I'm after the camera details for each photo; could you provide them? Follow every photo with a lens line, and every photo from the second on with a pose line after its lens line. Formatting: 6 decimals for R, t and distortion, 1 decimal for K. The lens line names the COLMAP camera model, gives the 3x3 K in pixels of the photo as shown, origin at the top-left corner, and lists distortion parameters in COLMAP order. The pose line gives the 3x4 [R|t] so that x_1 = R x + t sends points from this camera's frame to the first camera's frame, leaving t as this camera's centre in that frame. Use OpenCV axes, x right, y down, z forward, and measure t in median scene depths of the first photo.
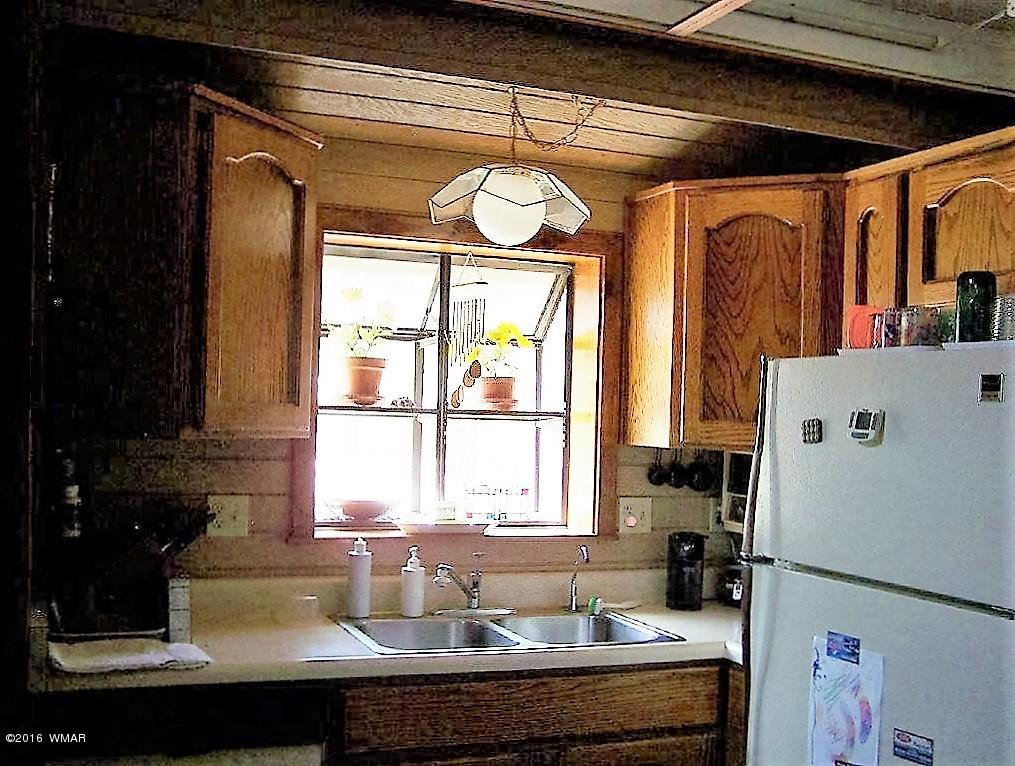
lens RADIAL K [[1152.2, 0, 507.5], [0, 1152.2, 383.0], [0, 0, 1]] dist [-0.171011, 0.208462]
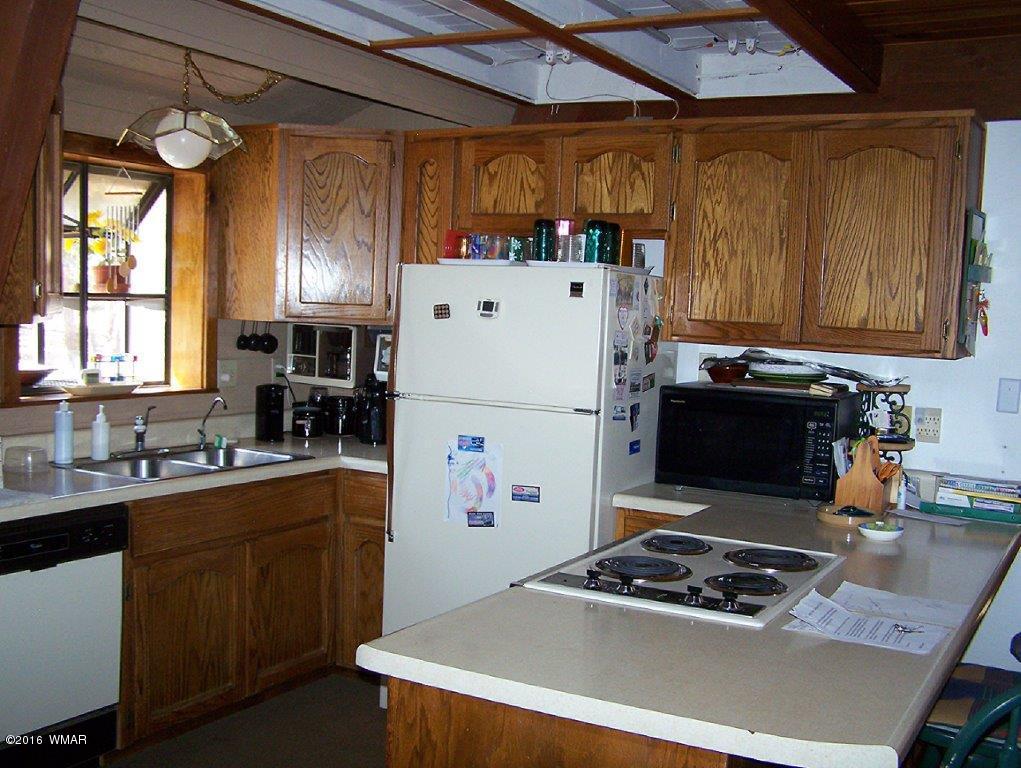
lens RADIAL K [[1159.0, 0, 510.5], [0, 1159.0, 384.0], [0, 0, 1]] dist [-0.171011, 0.208462]
pose [[0.769257, -0.045791, 0.637296, -0.532009], [-0.029767, 0.993777, 0.107337, -0.025935], [-0.638245, -0.101540, 0.763107, -0.231302]]
